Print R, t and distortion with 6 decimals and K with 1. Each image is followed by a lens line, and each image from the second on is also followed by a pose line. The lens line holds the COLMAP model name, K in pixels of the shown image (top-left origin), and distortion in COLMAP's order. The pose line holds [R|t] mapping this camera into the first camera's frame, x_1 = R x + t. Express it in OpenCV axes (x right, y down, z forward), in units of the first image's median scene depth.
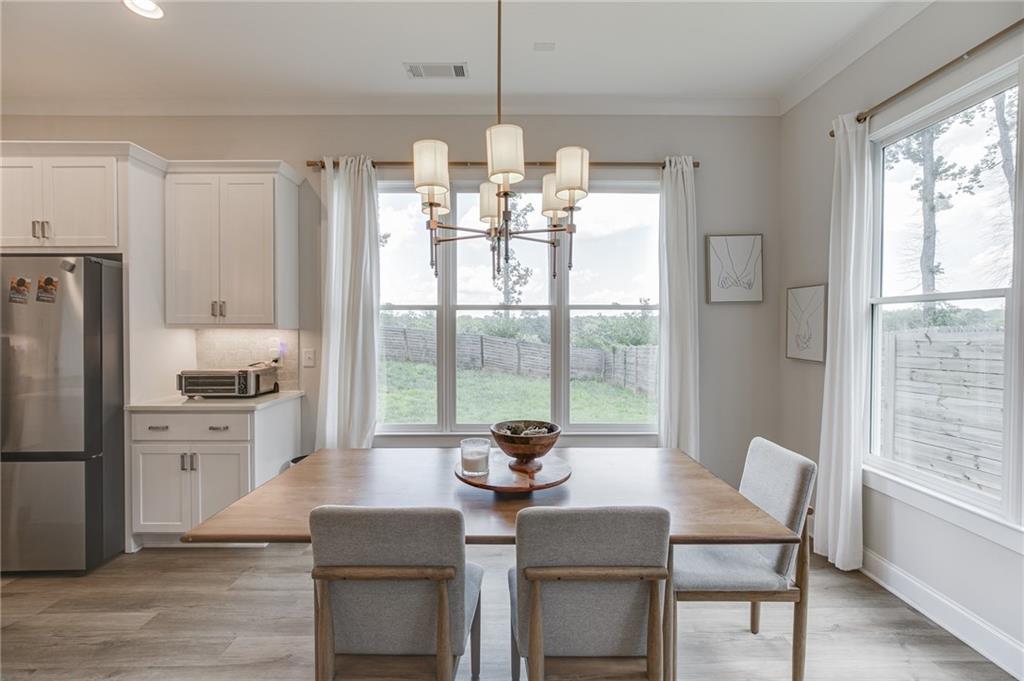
lens RADIAL K [[462.2, 0, 510.4], [0, 462.2, 333.0], [0, 0, 1]] dist [-0.016725, 0.007301]
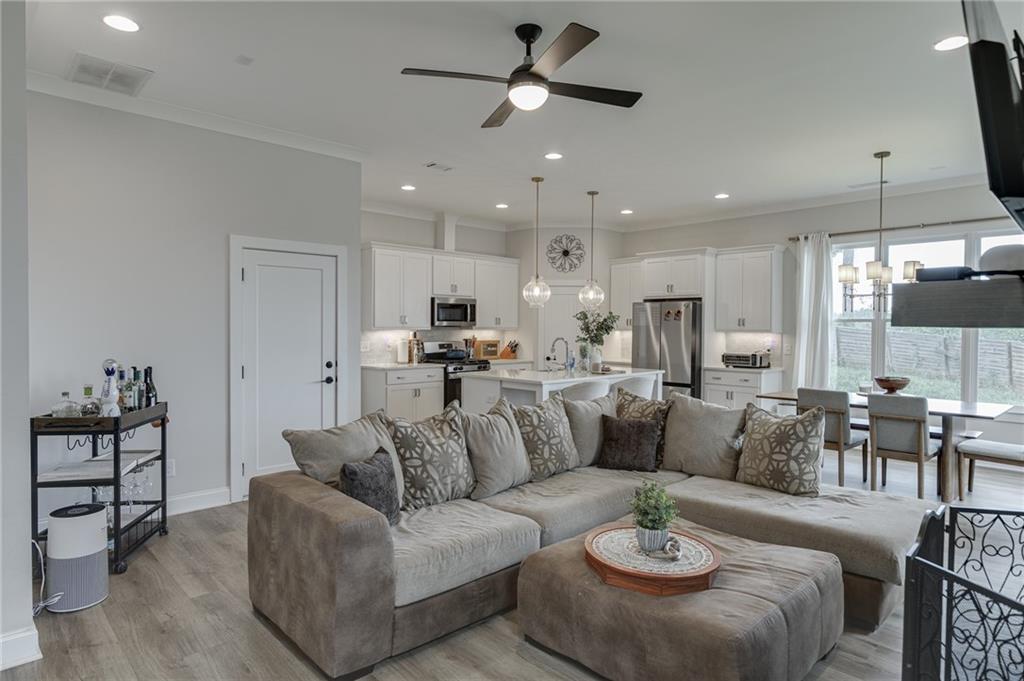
lens RADIAL K [[581.9, 0, 511.3], [0, 581.9, 332.7], [0, 0, 1]] dist [0.004076, 0.001216]
pose [[0.680627, 0.012538, -0.732522, 0.518101], [-0.016802, 0.999858, 0.001502, 0.005557], [0.732437, 0.011286, 0.680741, -1.415192]]
